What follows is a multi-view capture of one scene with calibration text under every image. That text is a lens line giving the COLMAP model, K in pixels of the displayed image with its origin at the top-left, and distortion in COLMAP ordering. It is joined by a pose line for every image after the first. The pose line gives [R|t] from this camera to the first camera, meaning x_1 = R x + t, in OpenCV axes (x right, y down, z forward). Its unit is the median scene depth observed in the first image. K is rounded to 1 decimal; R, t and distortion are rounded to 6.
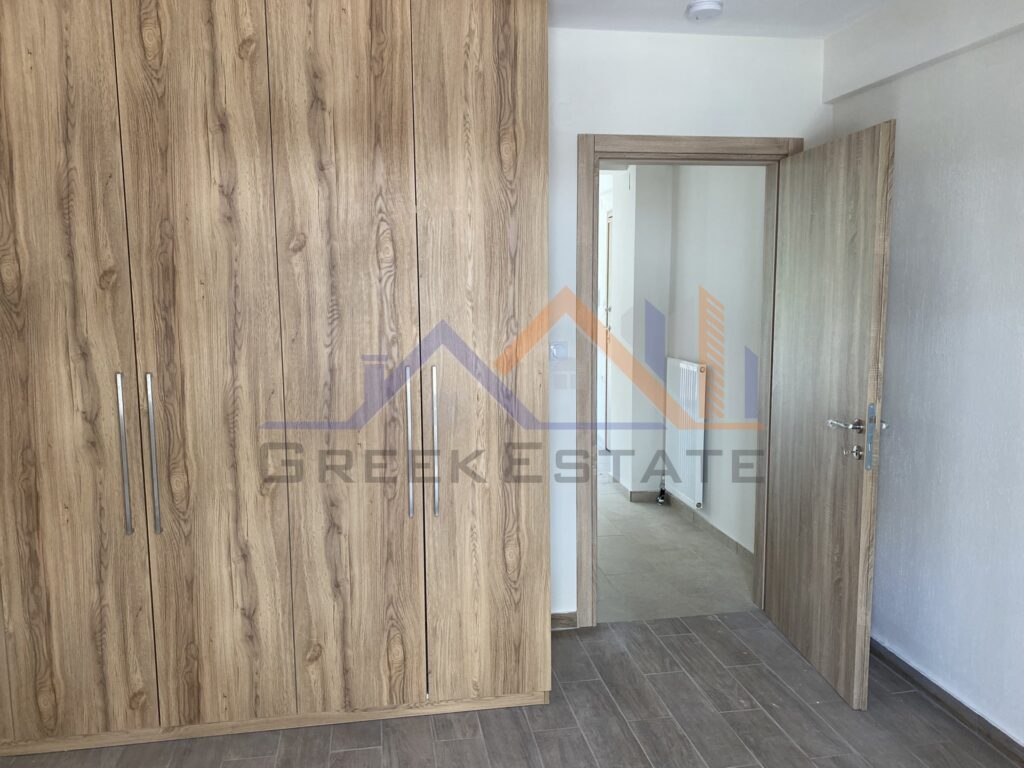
lens RADIAL K [[806.0, 0, 512.0], [0, 806.0, 384.0], [0, 0, 1]] dist [0.105044, -0.098938]
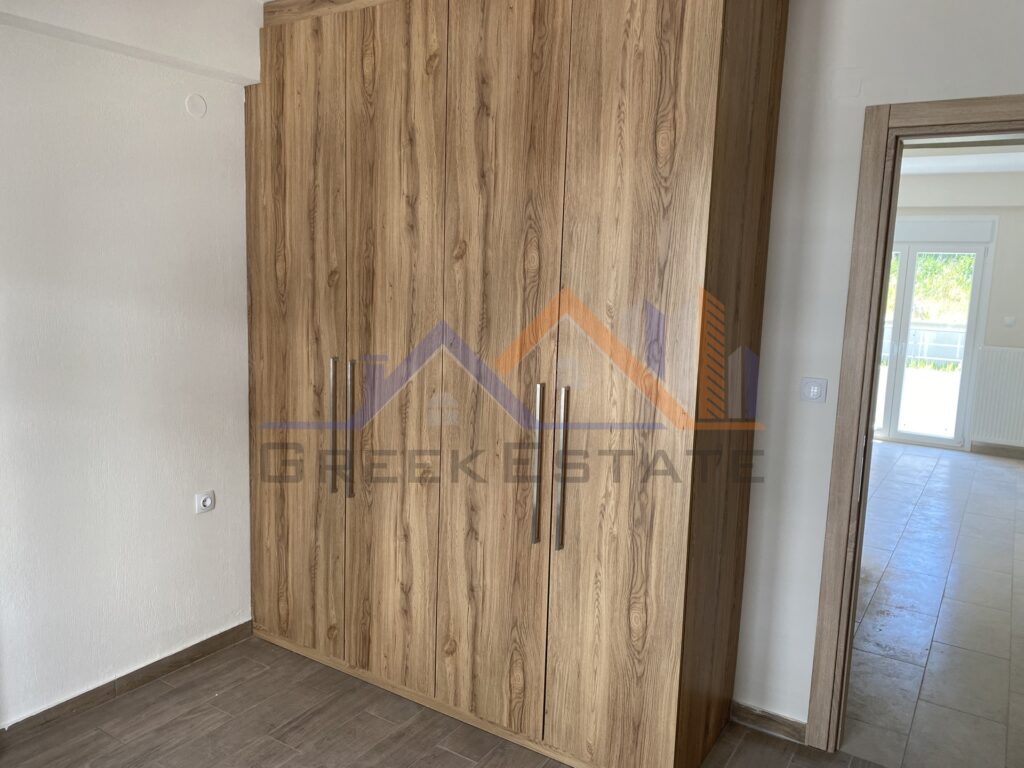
lens RADIAL K [[800.0, 0, 512.0], [0, 800.0, 384.0], [0, 0, 1]] dist [0.149132, -0.274067]
pose [[0.736223, 0.132027, -0.663736, 0.469643], [-0.120665, 0.990678, 0.063218, -0.076754], [0.665895, 0.033547, 0.745291, 0.291365]]
